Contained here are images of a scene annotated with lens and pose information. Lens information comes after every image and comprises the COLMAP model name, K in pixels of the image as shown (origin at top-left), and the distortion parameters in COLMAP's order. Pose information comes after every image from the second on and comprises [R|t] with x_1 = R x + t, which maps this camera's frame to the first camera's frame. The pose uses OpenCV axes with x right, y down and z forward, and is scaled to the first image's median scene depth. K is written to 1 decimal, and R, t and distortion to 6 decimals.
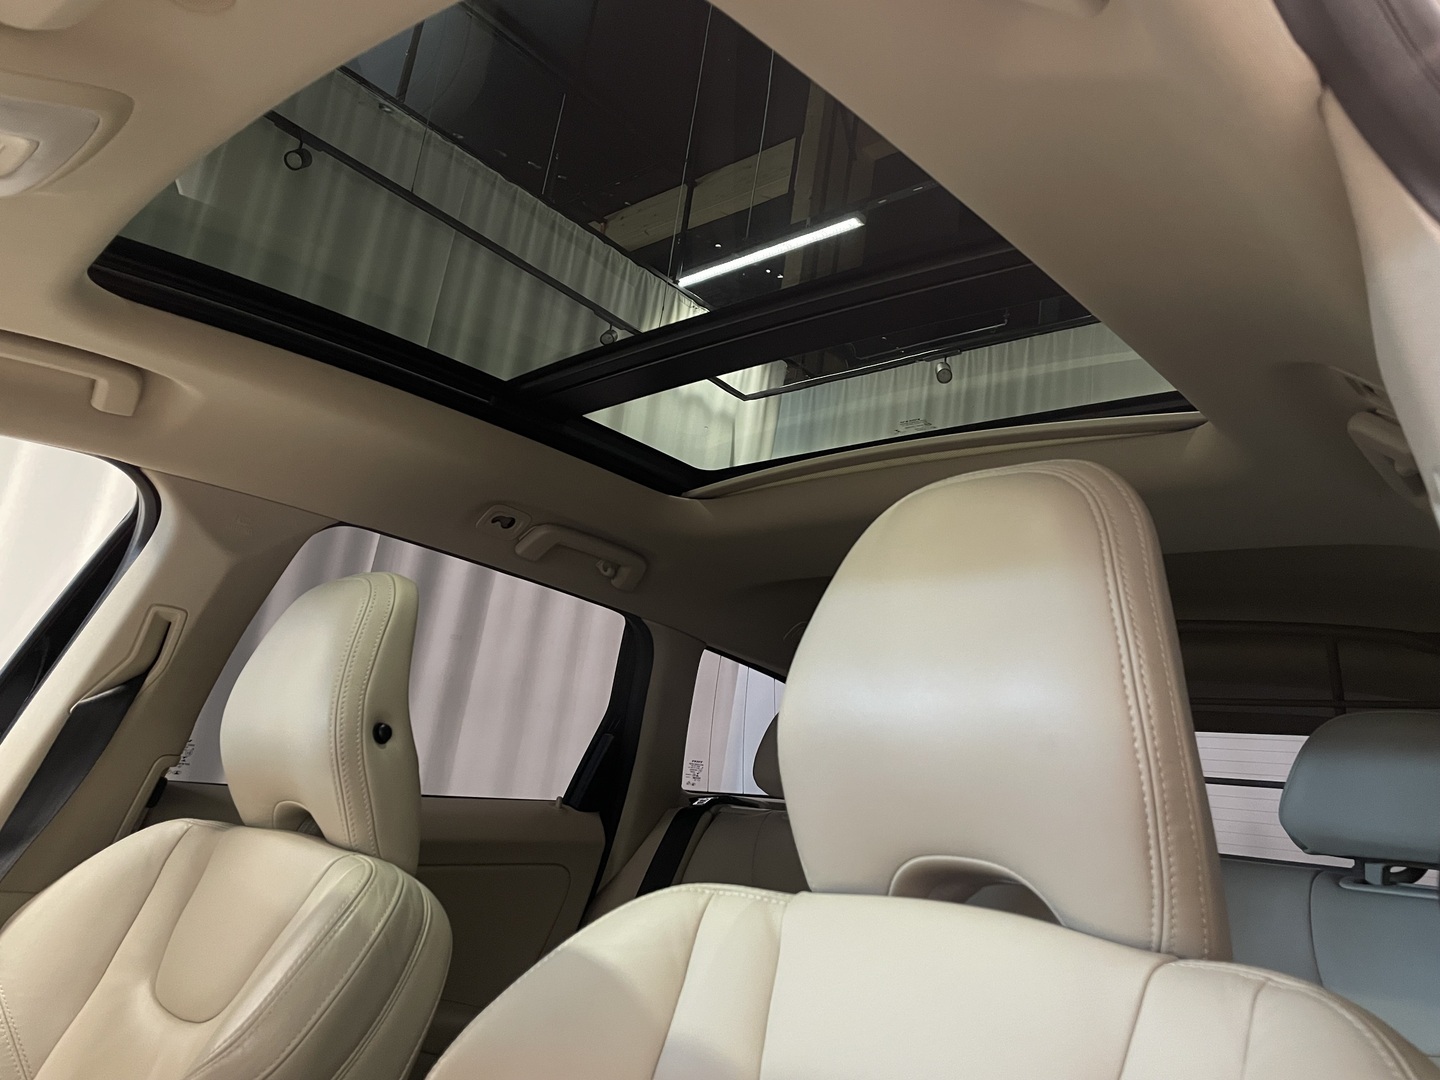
lens RADIAL K [[1076.6, 0, 720.5], [0, 1076.6, 494.5], [0, 0, 1]] dist [0.013054, -0.001356]
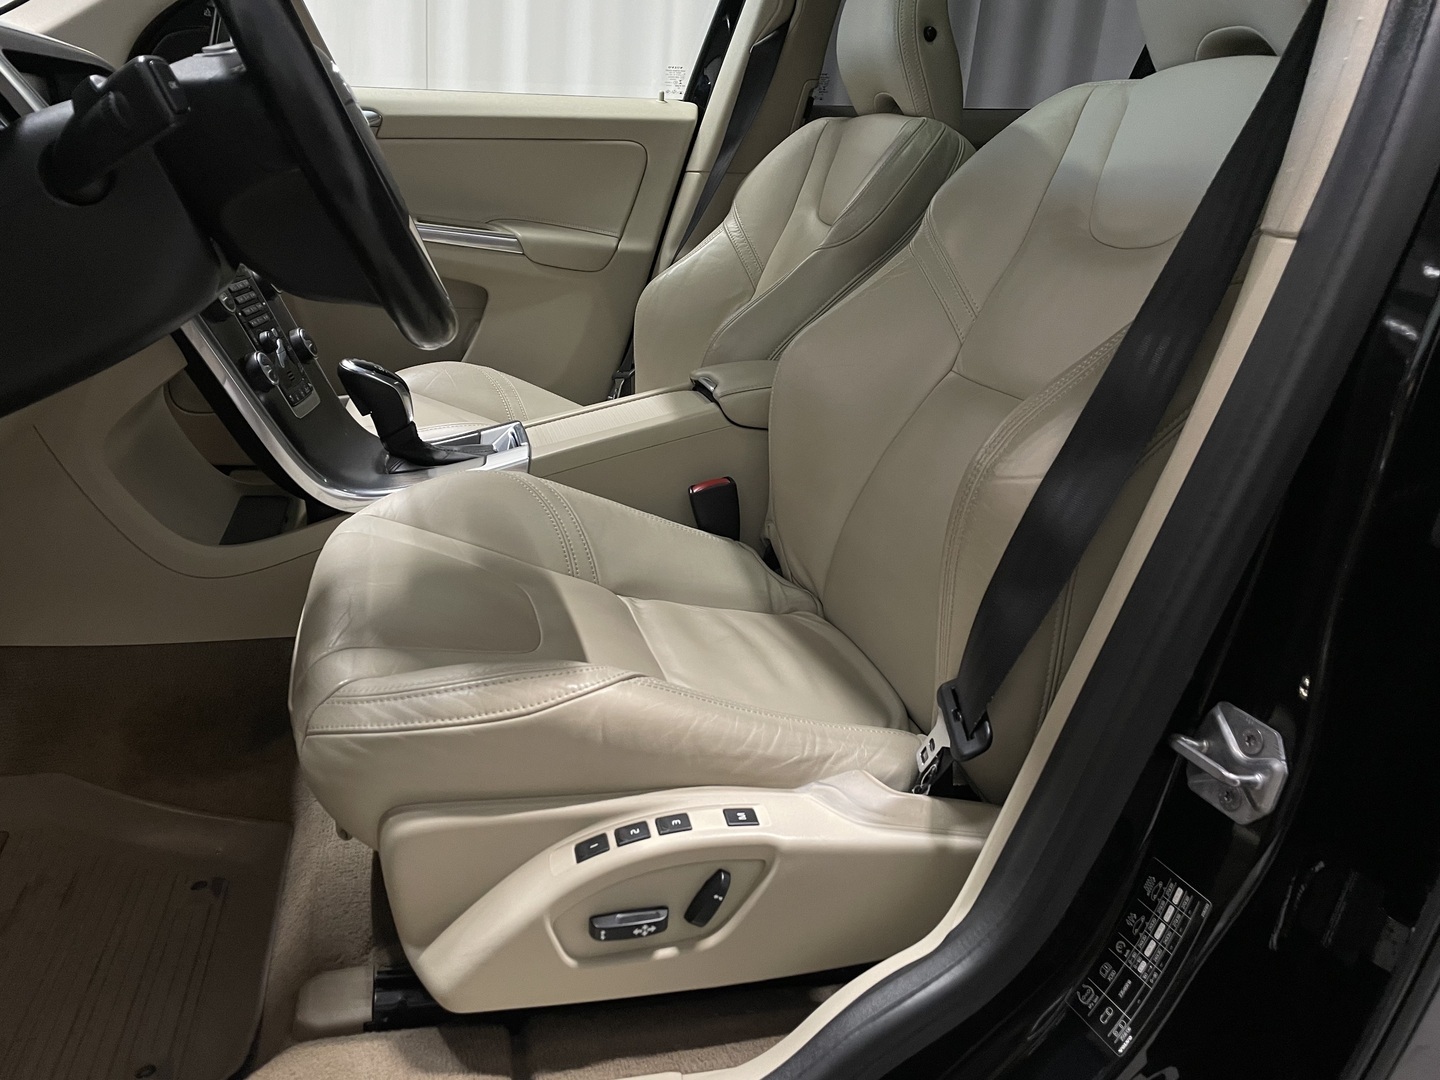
lens RADIAL K [[1076.6, 0, 720.5], [0, 1076.6, 494.5], [0, 0, 1]] dist [0.013054, -0.001356]
pose [[0.833258, 0.107386, -0.542355, 0.306200], [0.183355, 0.871769, 0.454312, 0.048428], [0.521595, -0.478003, 0.706719, -0.473209]]
